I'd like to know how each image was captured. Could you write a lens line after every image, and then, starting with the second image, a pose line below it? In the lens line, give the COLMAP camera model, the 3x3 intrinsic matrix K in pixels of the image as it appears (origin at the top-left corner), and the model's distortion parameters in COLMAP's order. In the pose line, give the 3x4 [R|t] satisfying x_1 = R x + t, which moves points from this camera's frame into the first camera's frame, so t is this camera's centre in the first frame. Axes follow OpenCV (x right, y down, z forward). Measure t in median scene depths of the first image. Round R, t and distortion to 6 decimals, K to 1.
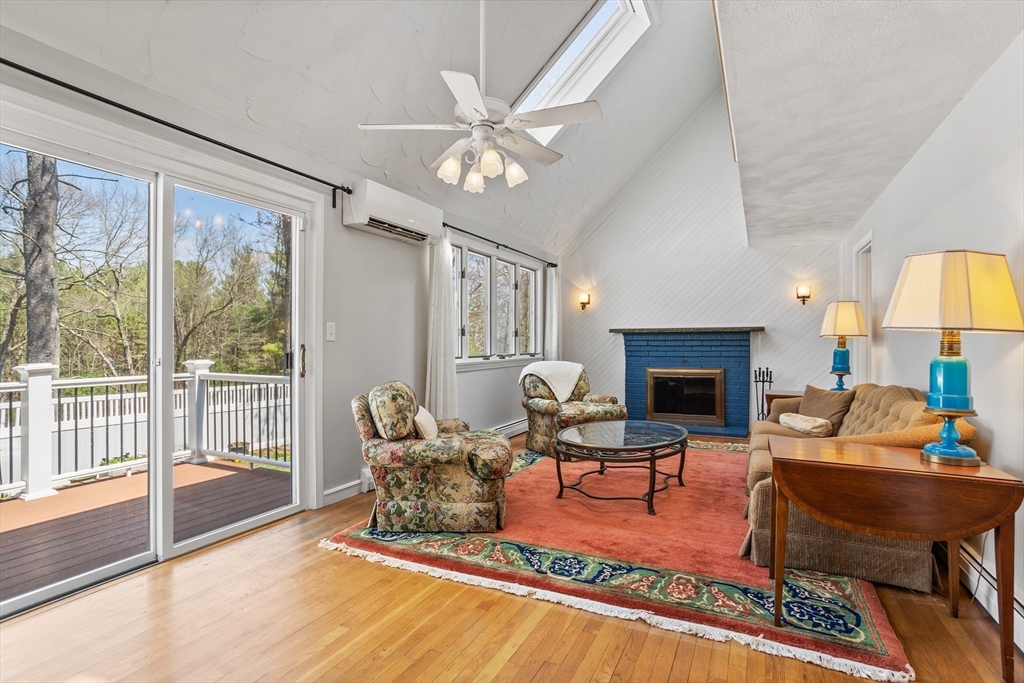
lens RADIAL K [[506.0, 0, 517.7], [0, 506.0, 334.0], [0, 0, 1]] dist [-0.051895, 0.001827]
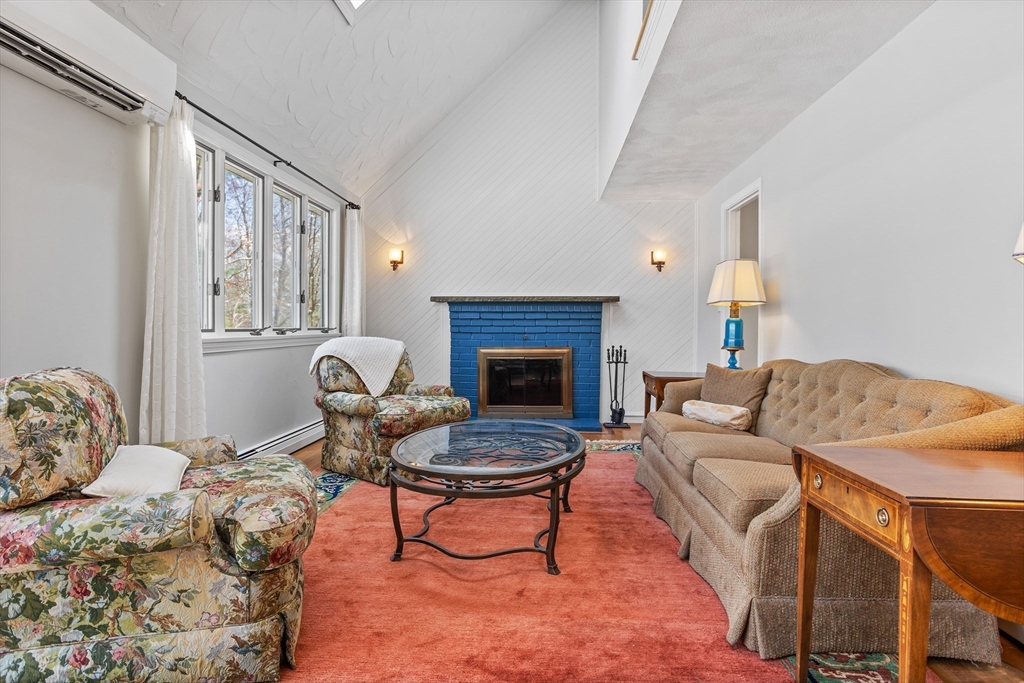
lens RADIAL K [[556.1, 0, 511.6], [0, 556.1, 333.5], [0, 0, 1]] dist [-0.105293, 0.046404]
pose [[0.930655, -0.001643, 0.365895, -0.014619], [-0.008707, 0.999607, 0.026634, 0.033005], [-0.365795, -0.027973, 0.930275, 0.279854]]
